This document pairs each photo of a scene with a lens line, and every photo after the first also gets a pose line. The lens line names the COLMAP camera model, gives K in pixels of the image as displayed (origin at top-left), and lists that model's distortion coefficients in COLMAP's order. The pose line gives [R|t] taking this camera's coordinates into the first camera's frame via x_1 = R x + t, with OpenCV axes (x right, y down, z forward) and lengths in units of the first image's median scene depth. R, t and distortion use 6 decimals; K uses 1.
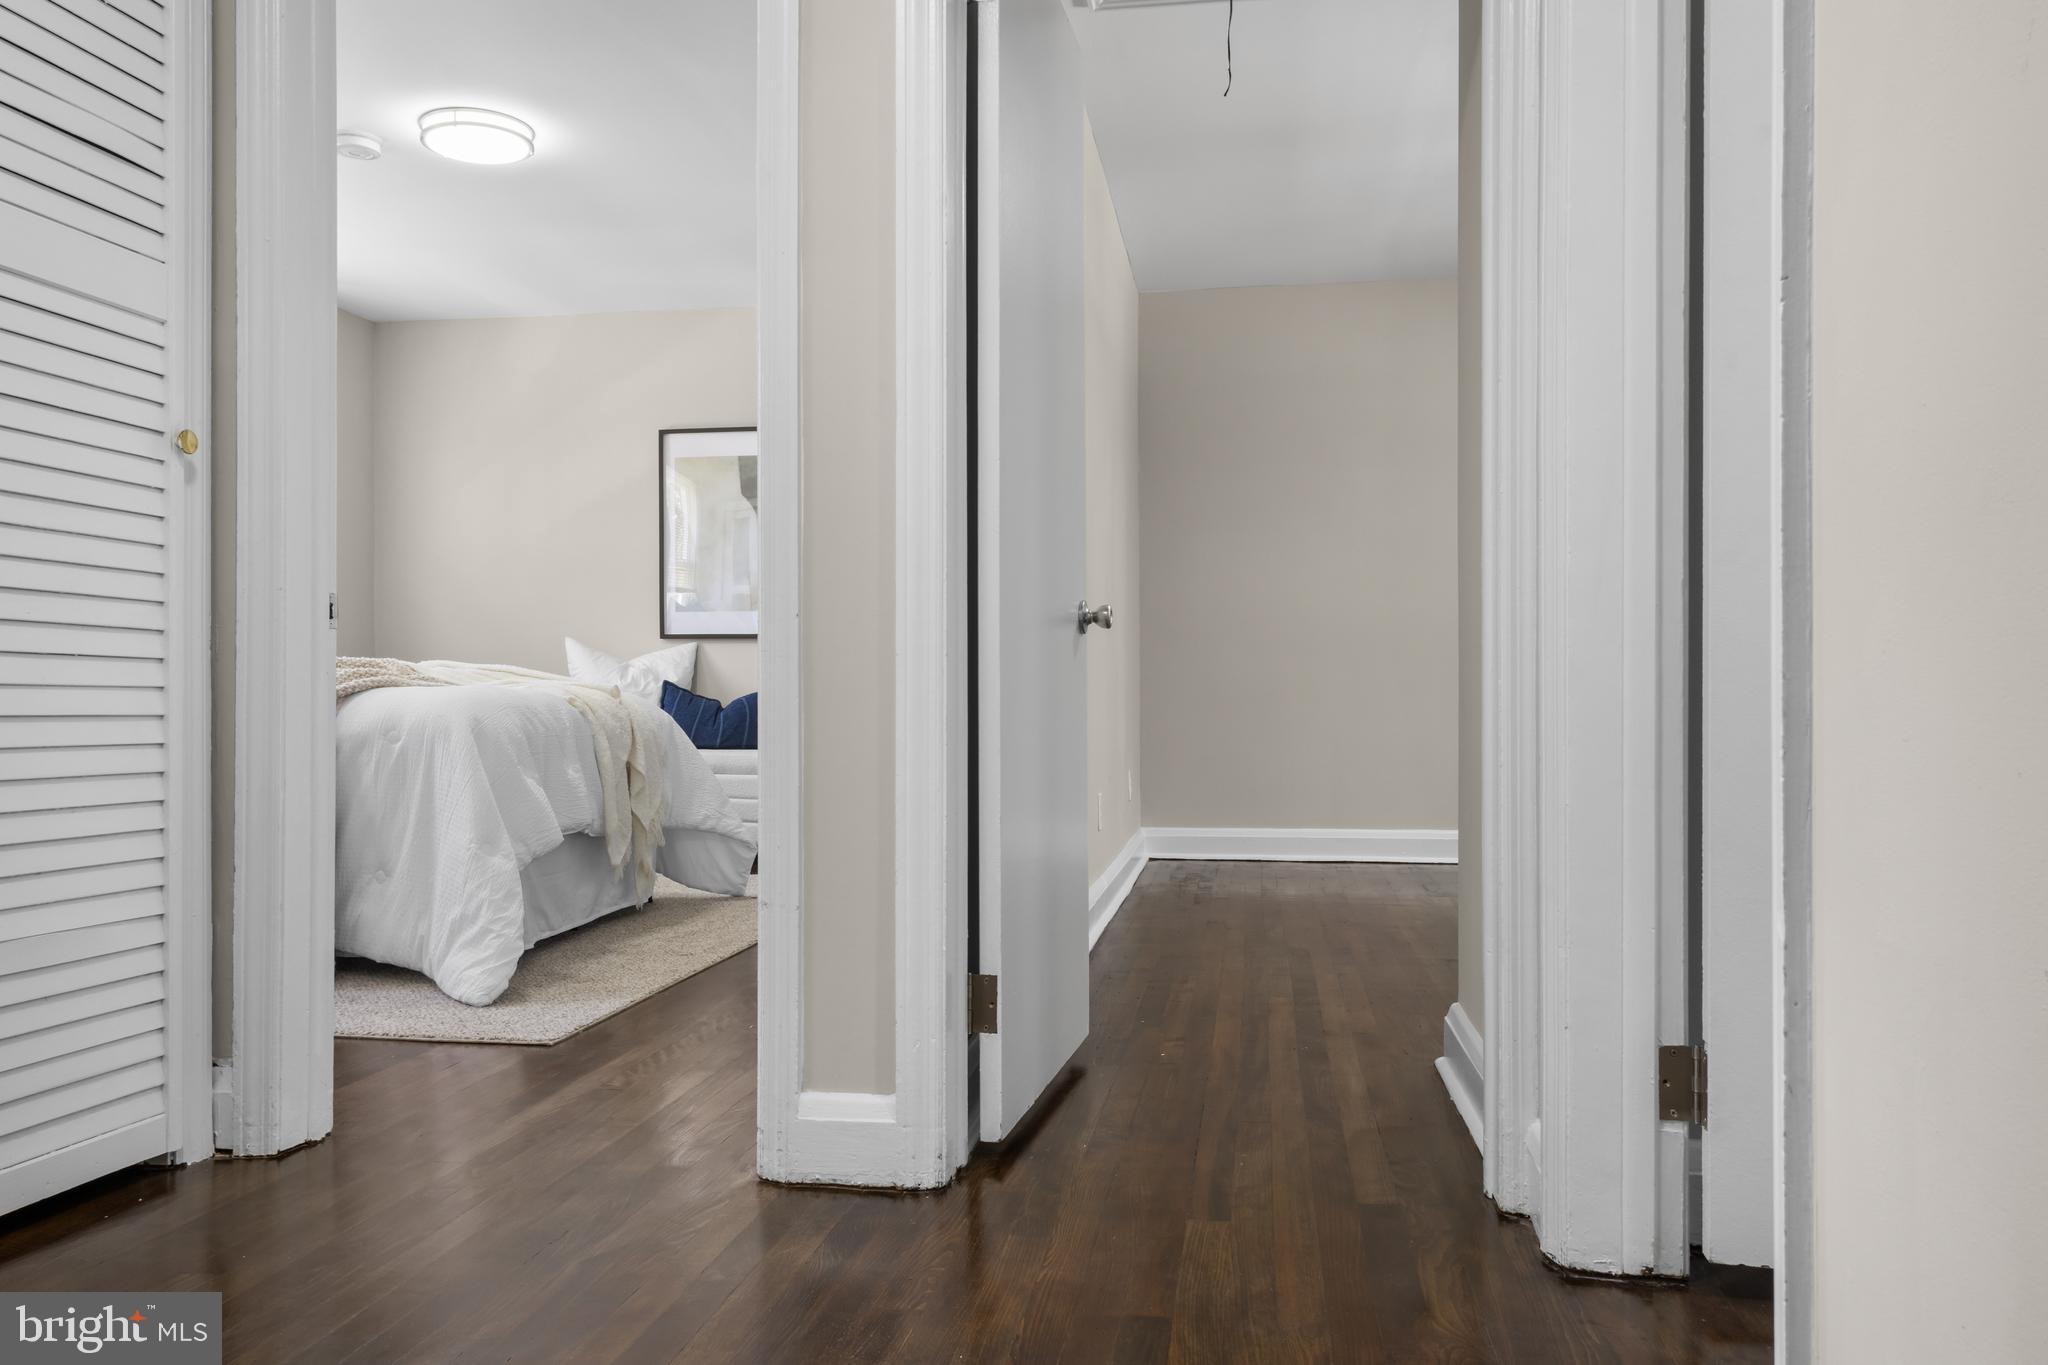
lens RADIAL K [[1505.9, 0, 1015.1], [0, 1505.9, 680.8], [0, 0, 1]] dist [0.011988, 0.003656]
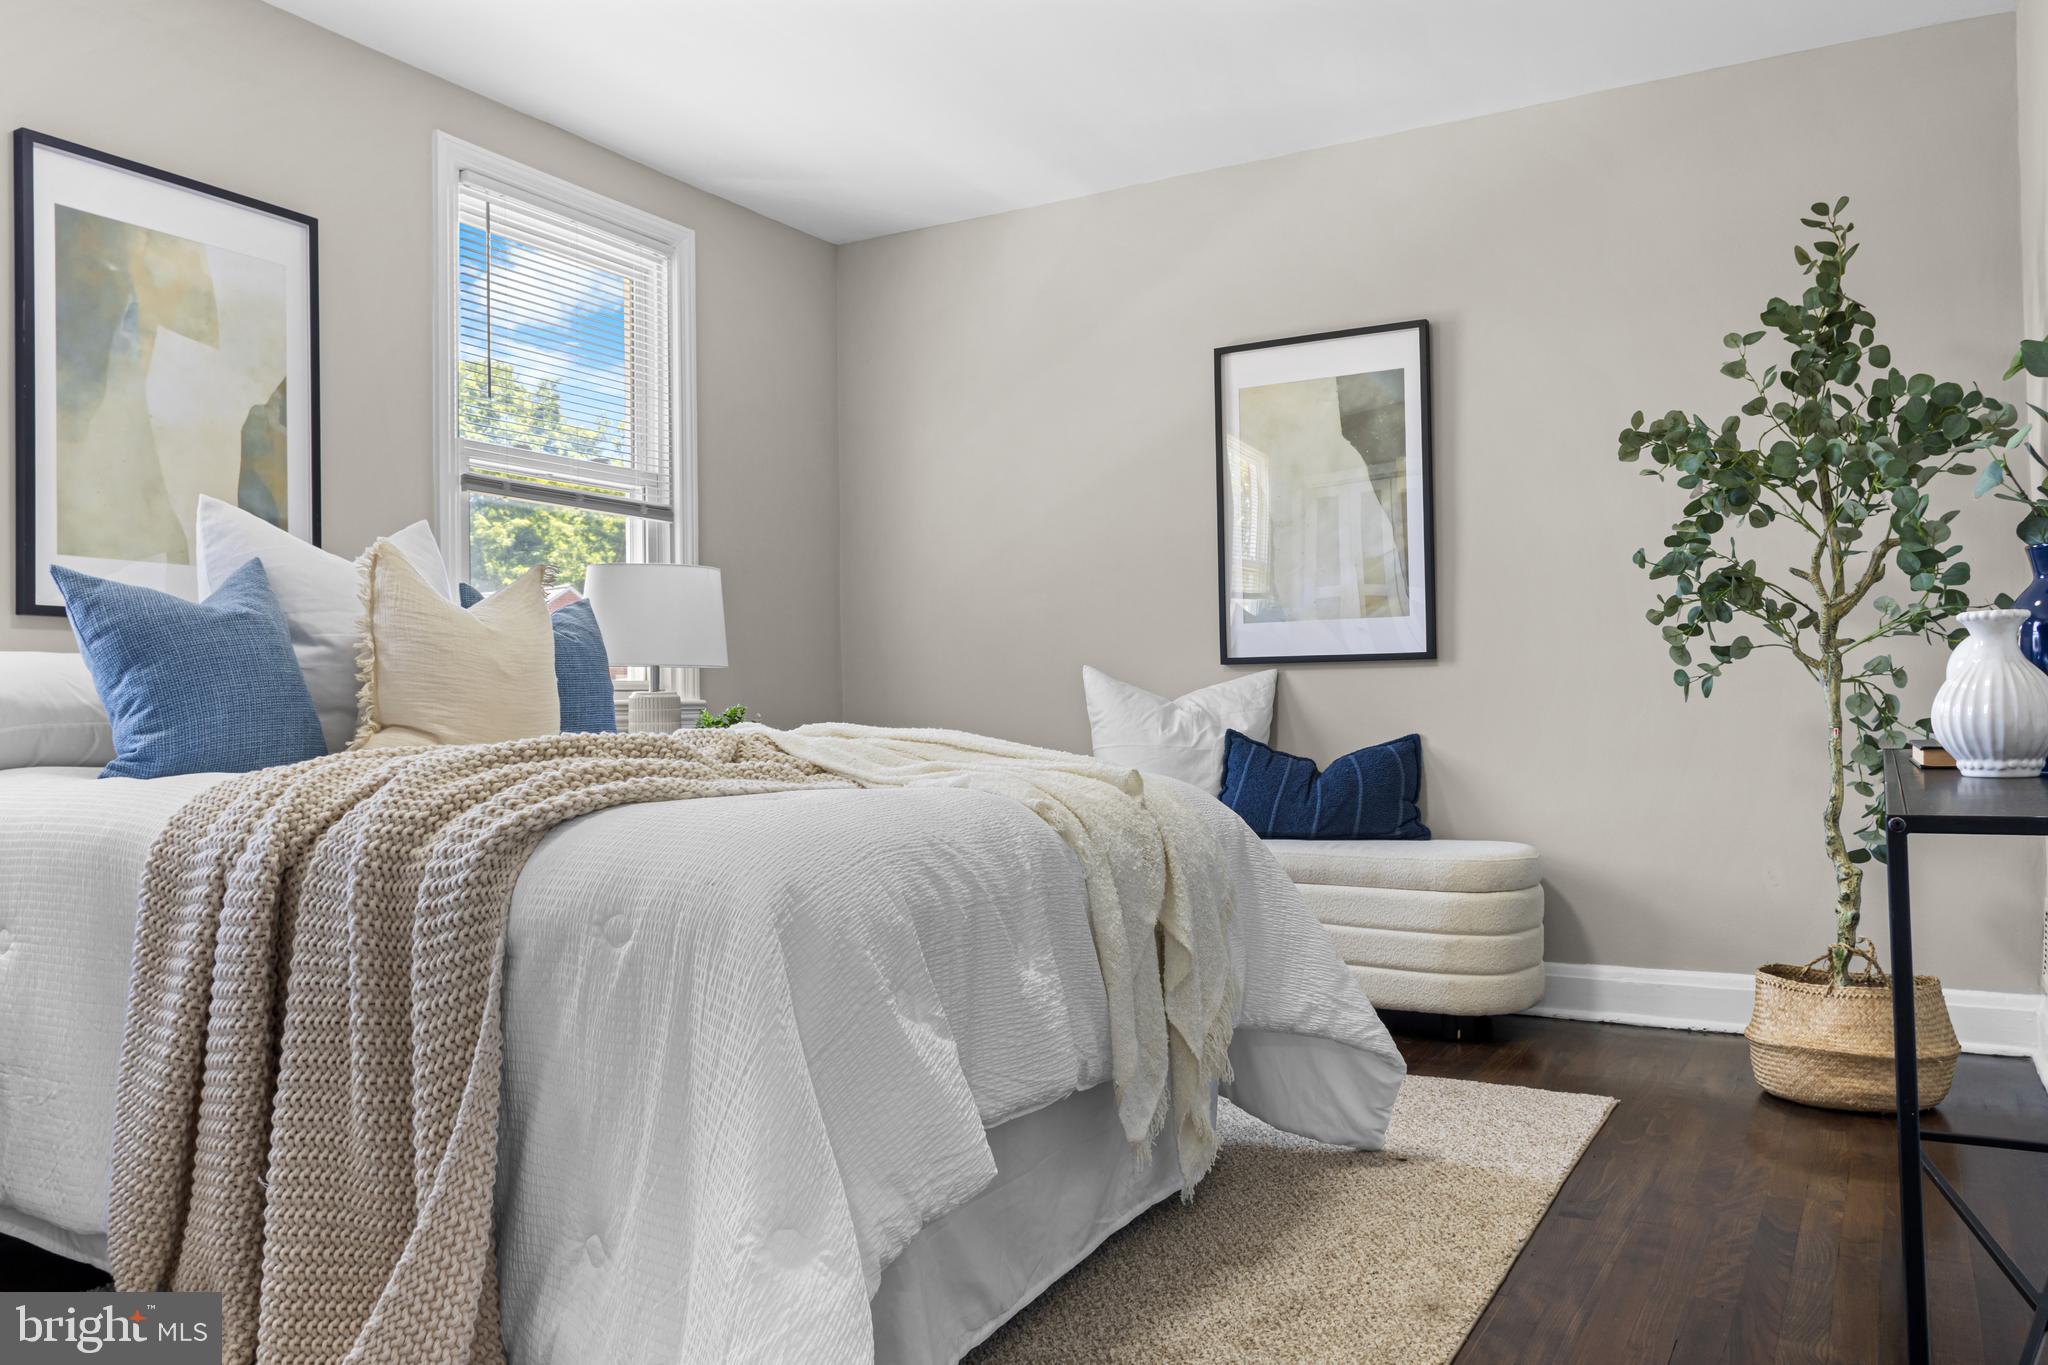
lens RADIAL K [[1505.9, 0, 1015.1], [0, 1505.9, 680.8], [0, 0, 1]] dist [0.011988, 0.003656]
pose [[0.932059, -0.018659, -0.361826, -0.115953], [0.016127, 0.999820, -0.010018, -0.022525], [0.361947, 0.003502, 0.932192, 0.504500]]
